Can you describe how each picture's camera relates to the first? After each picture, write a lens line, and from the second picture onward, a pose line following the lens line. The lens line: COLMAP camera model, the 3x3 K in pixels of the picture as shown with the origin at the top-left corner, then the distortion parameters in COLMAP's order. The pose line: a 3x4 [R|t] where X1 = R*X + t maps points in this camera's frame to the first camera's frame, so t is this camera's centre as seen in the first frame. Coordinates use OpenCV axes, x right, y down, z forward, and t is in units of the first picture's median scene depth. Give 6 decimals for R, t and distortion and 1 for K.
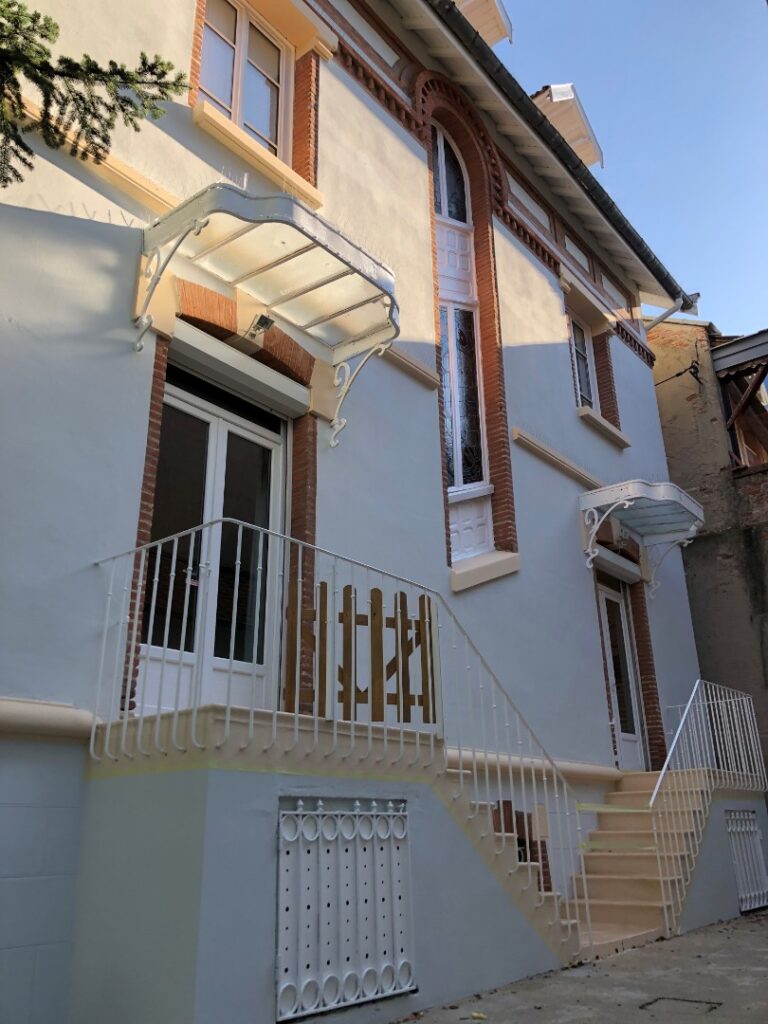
lens RADIAL K [[855.8, 0, 377.0], [0, 855.8, 512.2], [0, 0, 1]] dist [0.045337, -0.051290]
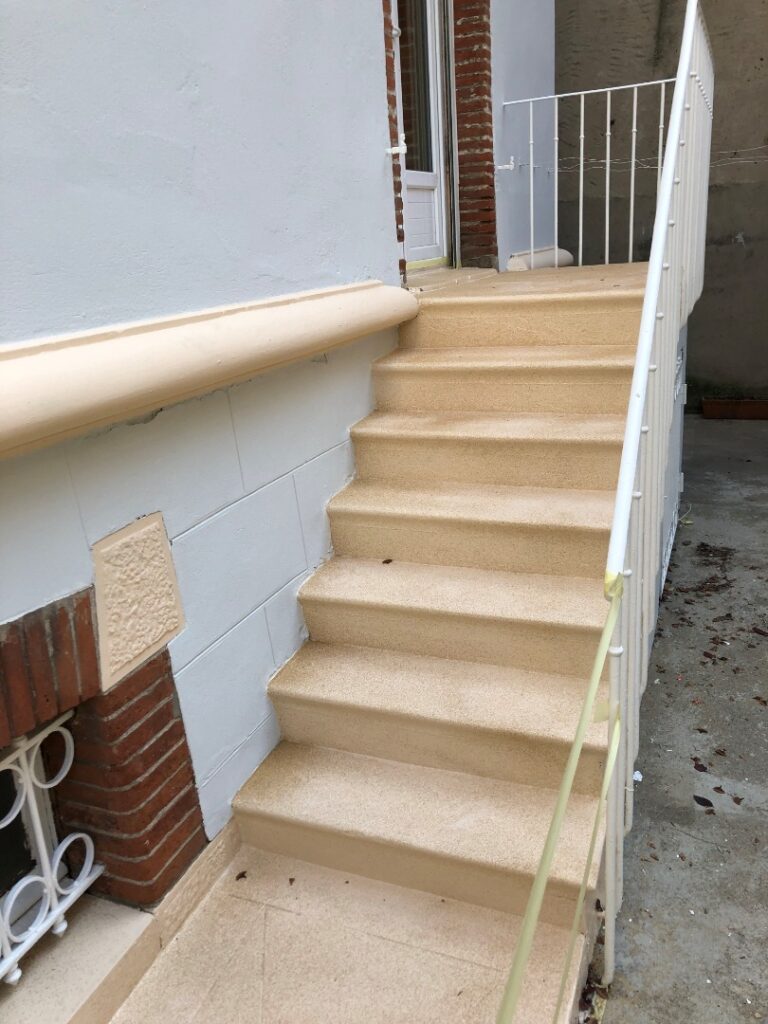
lens RADIAL K [[855.8, 0, 380.1], [0, 855.8, 493.8], [0, 0, 1]] dist [0.045337, -0.051290]
pose [[0.953840, -0.135544, 0.267988, 0.147218], [-0.050773, 0.806725, 0.588741, 0.143708], [-0.295994, -0.575171, 0.762605, 0.619794]]
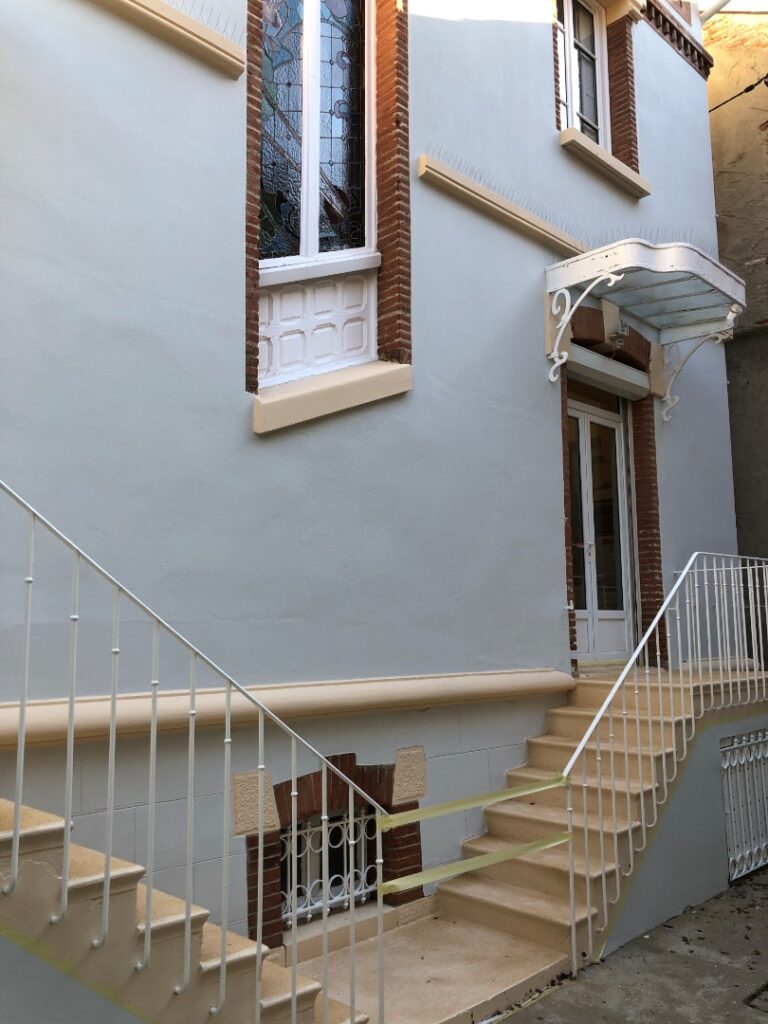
lens RADIAL K [[855.8, 0, 388.6], [0, 855.8, 520.1], [0, 0, 1]] dist [0.045337, -0.051290]
pose [[0.995339, -0.006514, -0.096219, 0.180904], [0.028768, 0.972347, 0.231762, 0.011251], [0.092048, -0.233450, 0.968002, 0.310961]]
